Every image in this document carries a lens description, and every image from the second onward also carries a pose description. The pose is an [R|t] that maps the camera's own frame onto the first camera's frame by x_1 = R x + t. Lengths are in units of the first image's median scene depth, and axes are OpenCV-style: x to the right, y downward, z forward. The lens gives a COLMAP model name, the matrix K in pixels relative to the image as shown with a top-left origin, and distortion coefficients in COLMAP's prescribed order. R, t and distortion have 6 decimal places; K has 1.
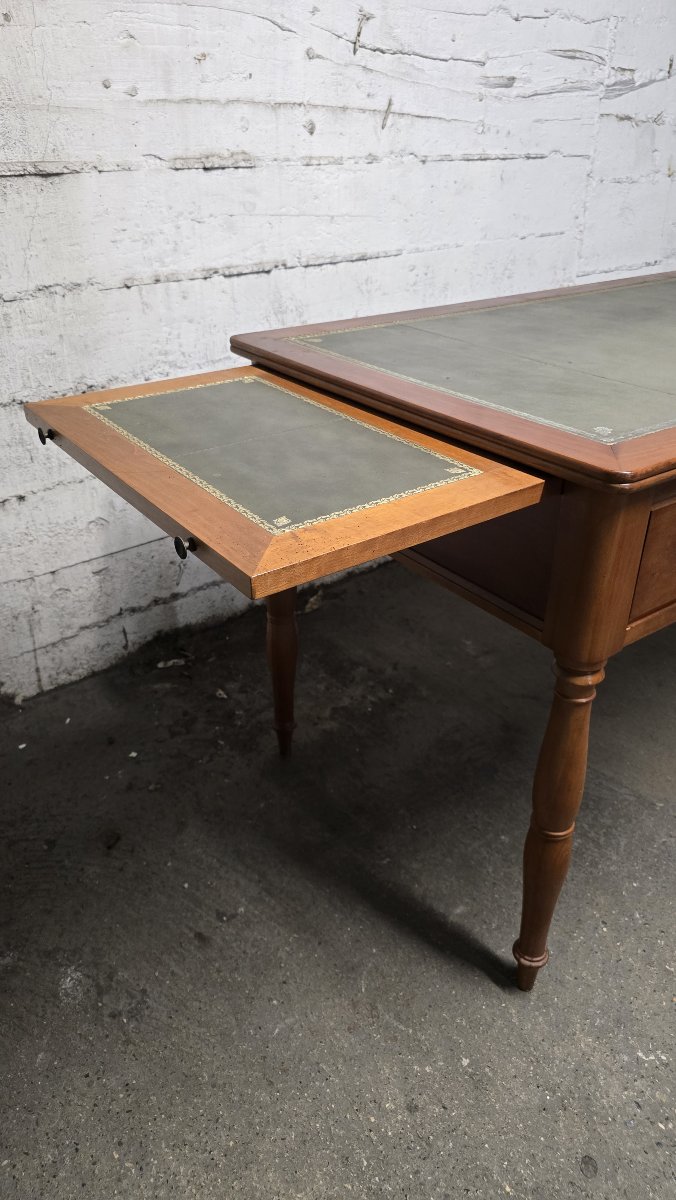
lens RADIAL K [[816.5, 0, 345.1], [0, 816.5, 587.5], [0, 0, 1]] dist [0.032370, -0.028002]
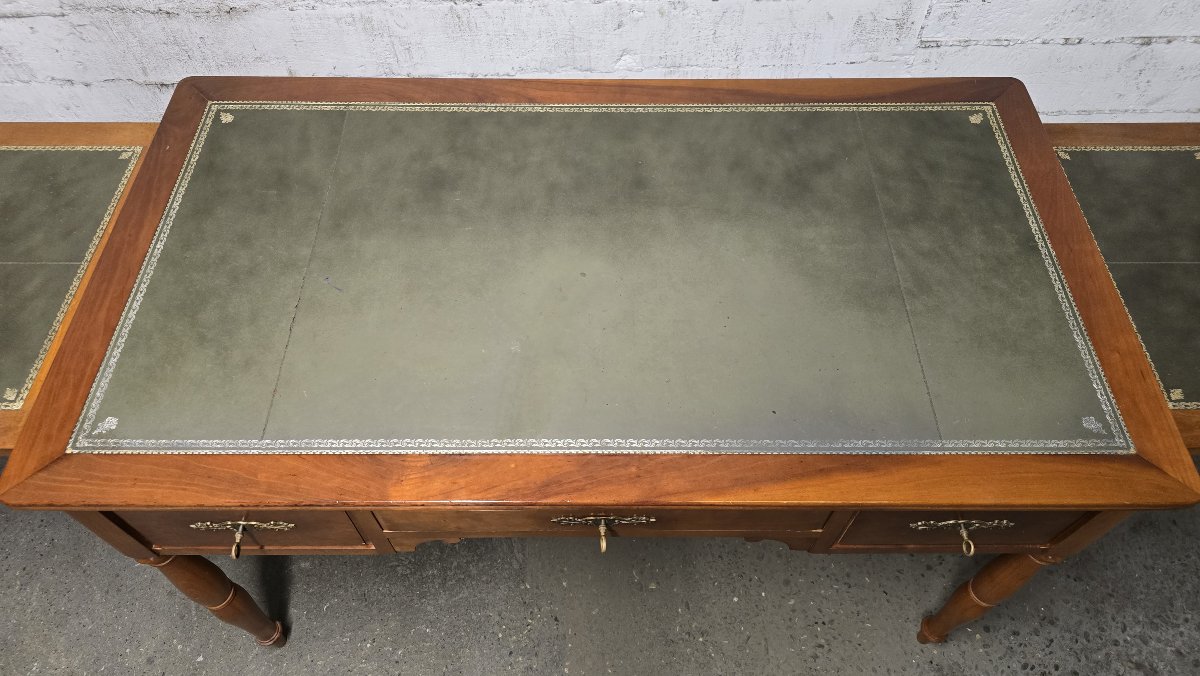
lens RADIAL K [[816.5, 0, 605.0], [0, 816.5, 331.8], [0, 0, 1]] dist [0.032370, -0.028002]
pose [[0.807253, 0.487989, -0.331978, 0.581301], [-0.287873, 0.816582, 0.500323, -0.521981], [0.515239, -0.308320, 0.799667, 0.239081]]
